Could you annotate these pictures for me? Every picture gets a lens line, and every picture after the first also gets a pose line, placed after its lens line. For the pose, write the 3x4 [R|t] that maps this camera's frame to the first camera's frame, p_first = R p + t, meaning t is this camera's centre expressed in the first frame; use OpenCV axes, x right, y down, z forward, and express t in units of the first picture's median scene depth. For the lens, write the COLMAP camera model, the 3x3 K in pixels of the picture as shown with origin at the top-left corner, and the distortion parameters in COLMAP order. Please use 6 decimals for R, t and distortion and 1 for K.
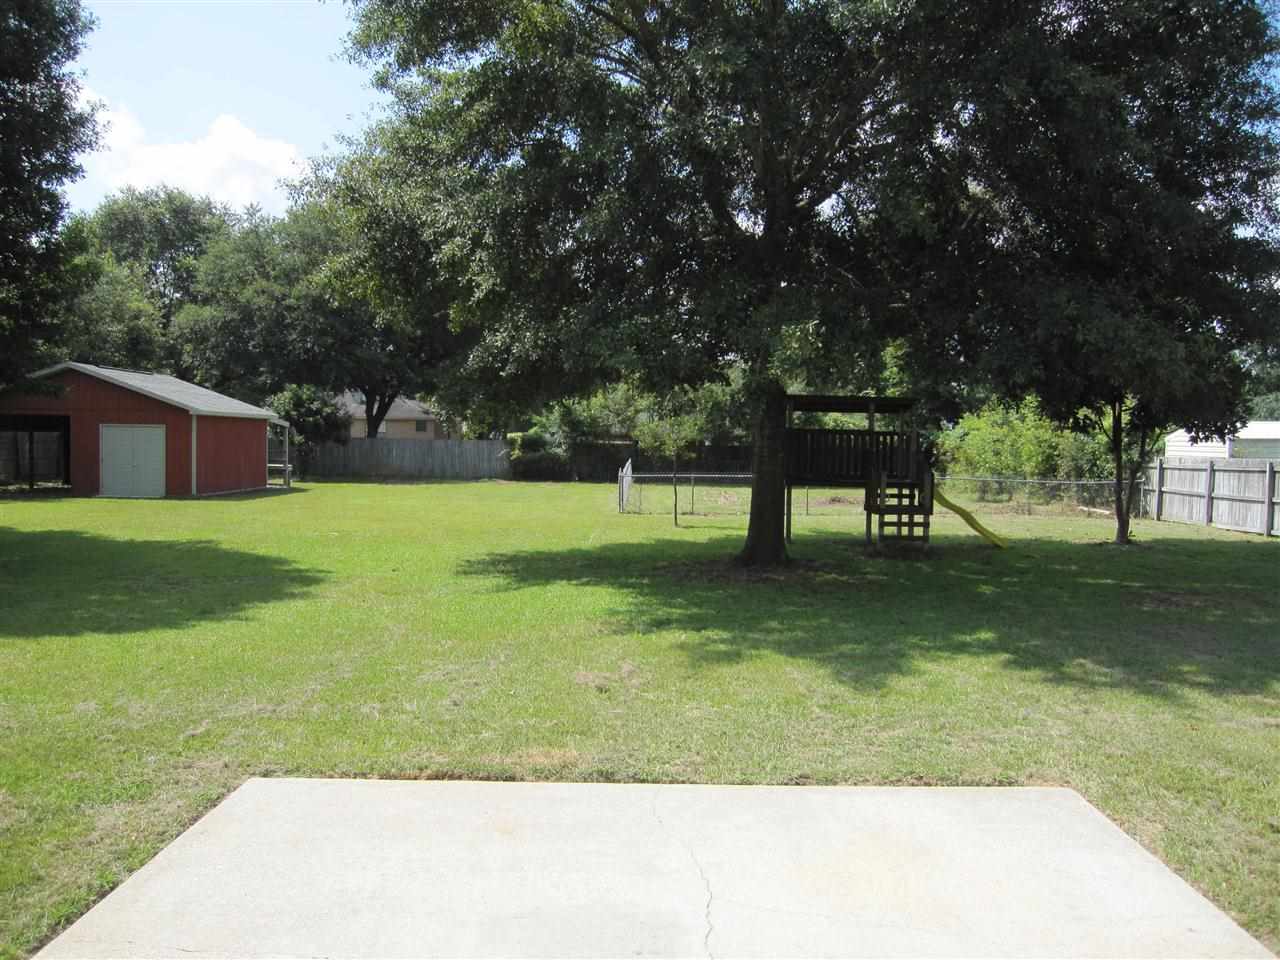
lens RADIAL K [[1052.8, 0, 640.0], [0, 1052.8, 480.0], [0, 0, 1]] dist [-0.050601, 0.007381]
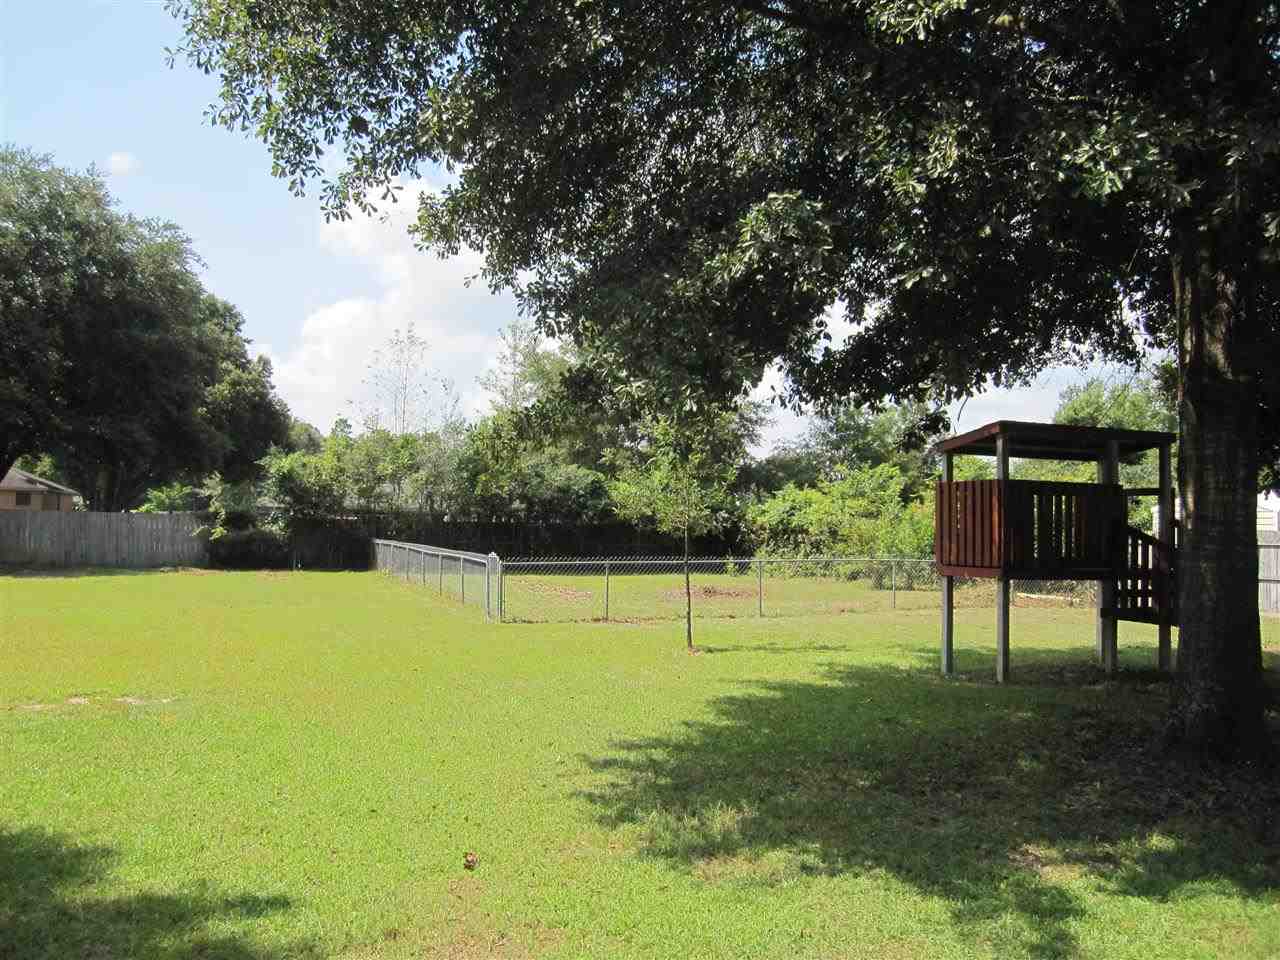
lens RADIAL K [[1052.8, 0, 640.0], [0, 1052.8, 480.0], [0, 0, 1]] dist [-0.050601, 0.007381]
pose [[0.924597, 0.019991, 0.380422, -0.121725], [0.010083, 0.996988, -0.076898, -0.002513], [-0.380814, 0.074936, 0.921610, 0.222215]]
